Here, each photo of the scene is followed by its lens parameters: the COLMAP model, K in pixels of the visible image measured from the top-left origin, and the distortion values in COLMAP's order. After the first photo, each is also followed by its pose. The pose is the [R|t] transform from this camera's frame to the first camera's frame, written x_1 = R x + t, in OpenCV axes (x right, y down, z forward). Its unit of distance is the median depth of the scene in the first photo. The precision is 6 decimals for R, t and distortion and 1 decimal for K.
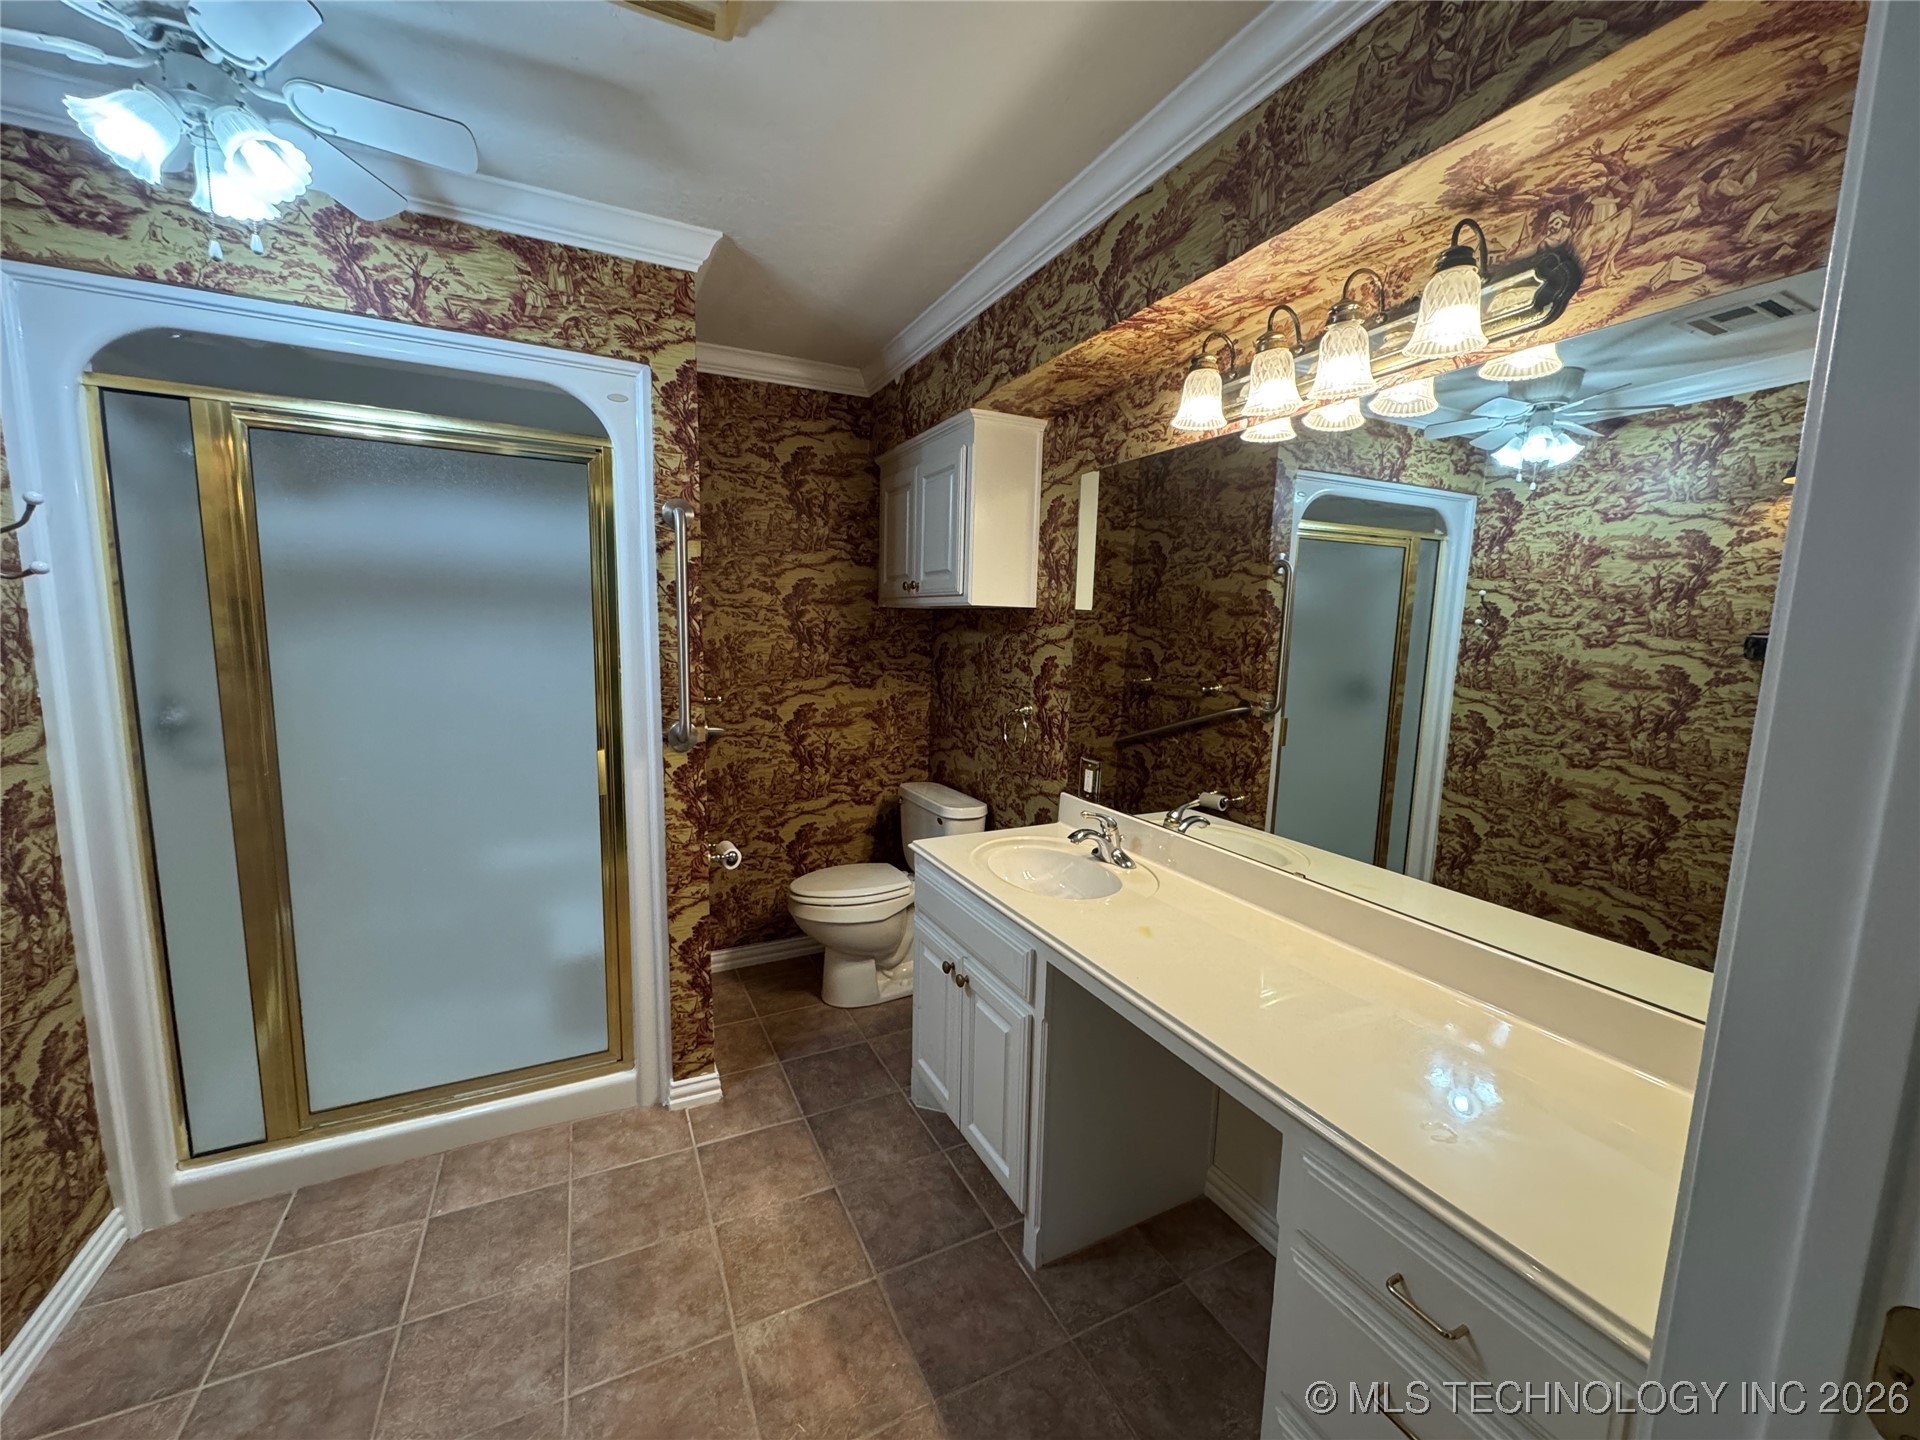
lens RADIAL K [[762.3, 0, 961.6], [0, 762.3, 724.3], [0, 0, 1]] dist [-0.003162, -0.000421]
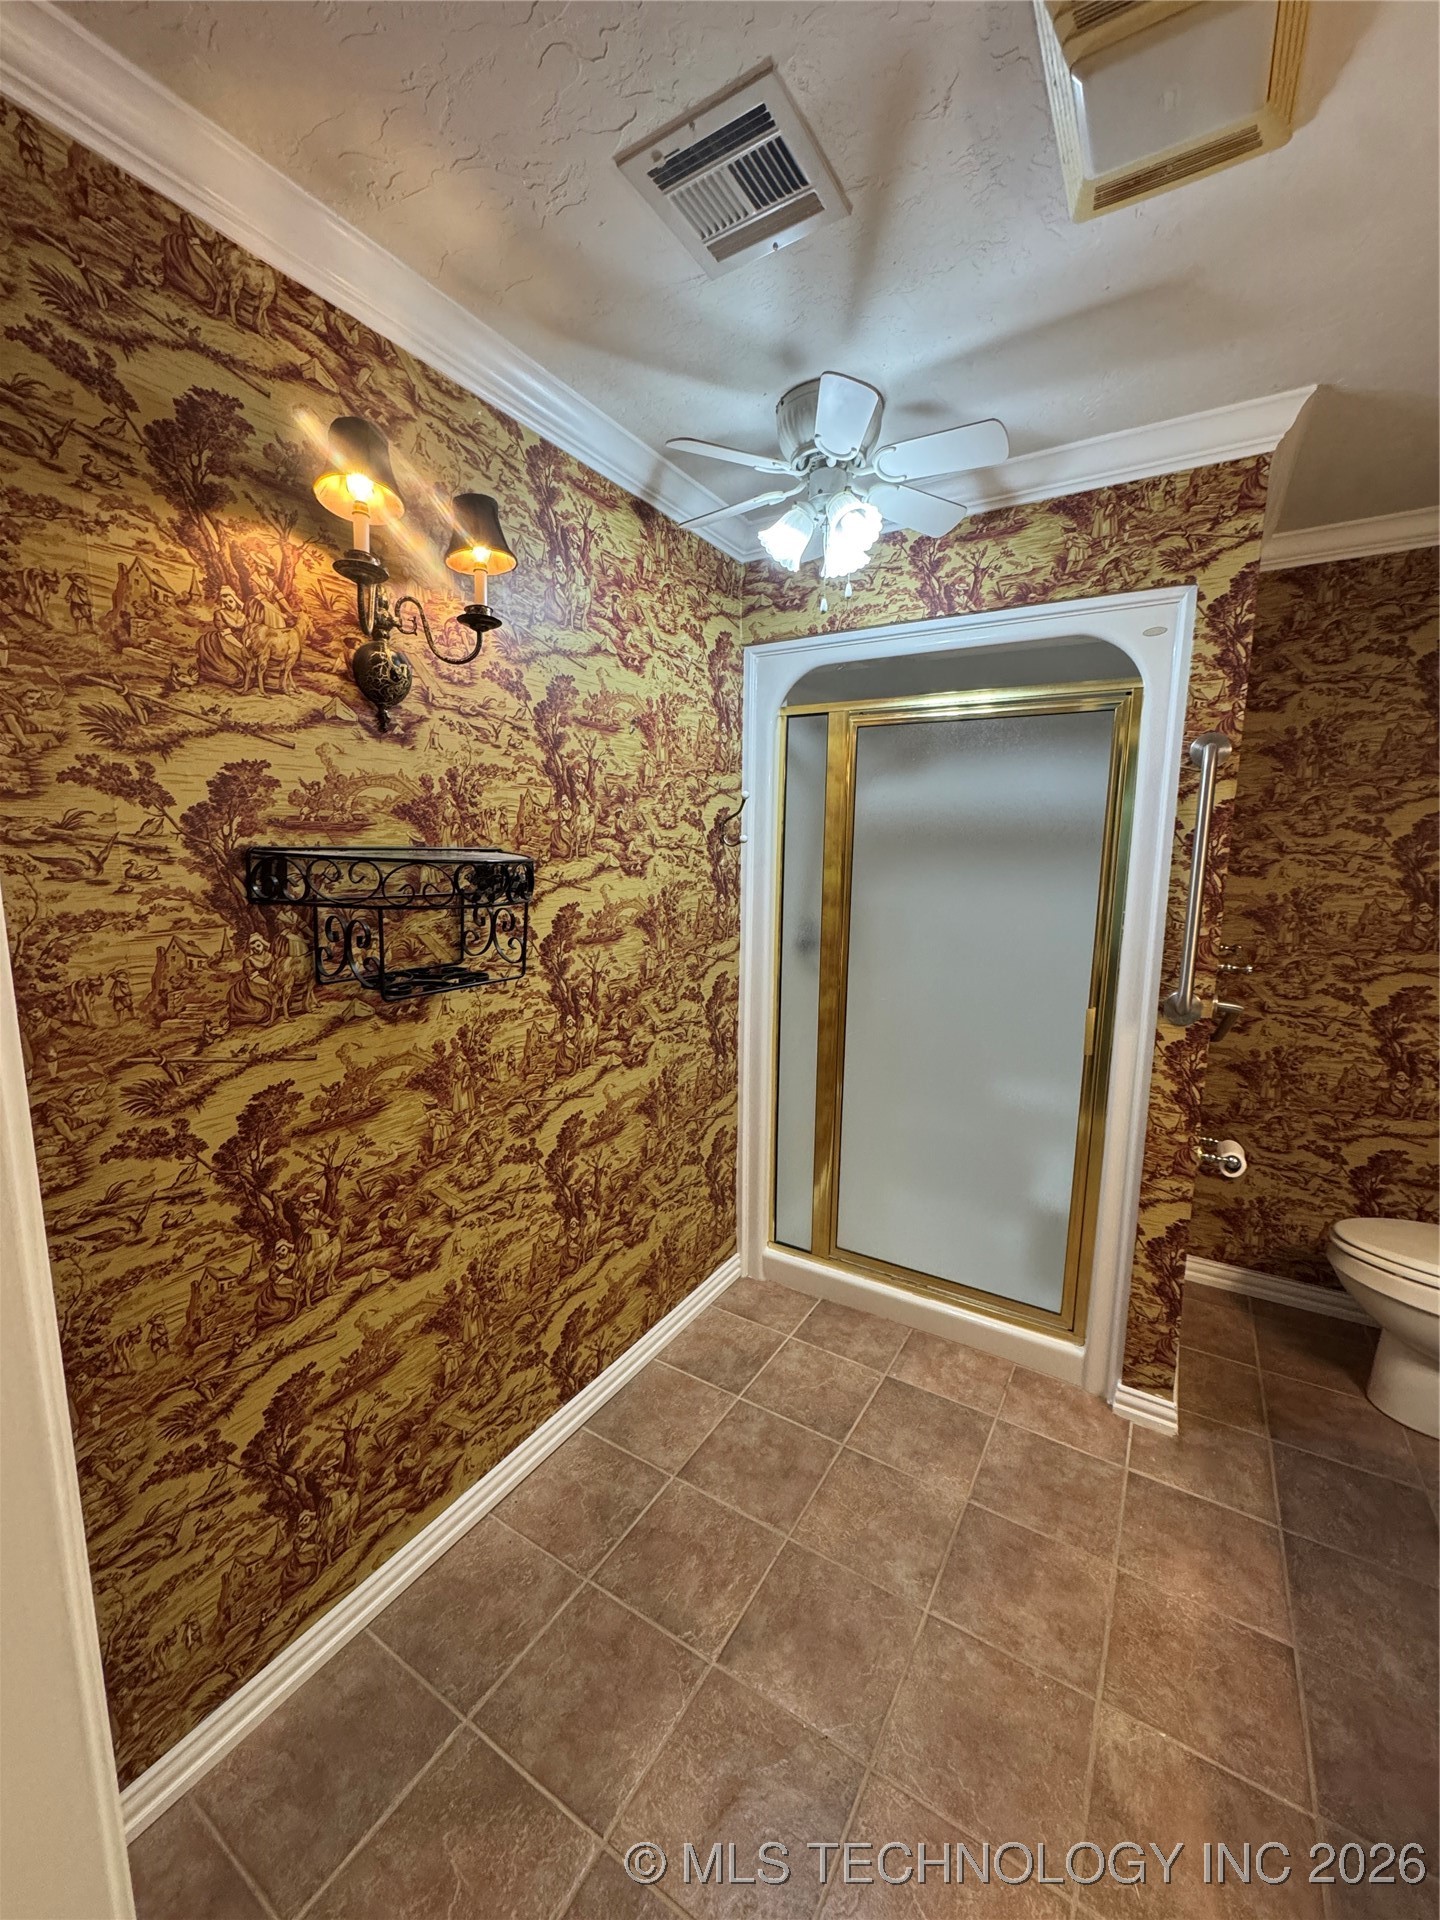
lens RADIAL K [[762.3, 0, 717.2], [0, 762.3, 959.9], [0, 0, 1]] dist [-0.003162, -0.000421]
pose [[0.518102, 0.108761, -0.848376, 0.095436], [-0.111952, 0.991972, 0.058801, -0.032615], [0.847961, 0.064513, 0.526118, 0.099995]]
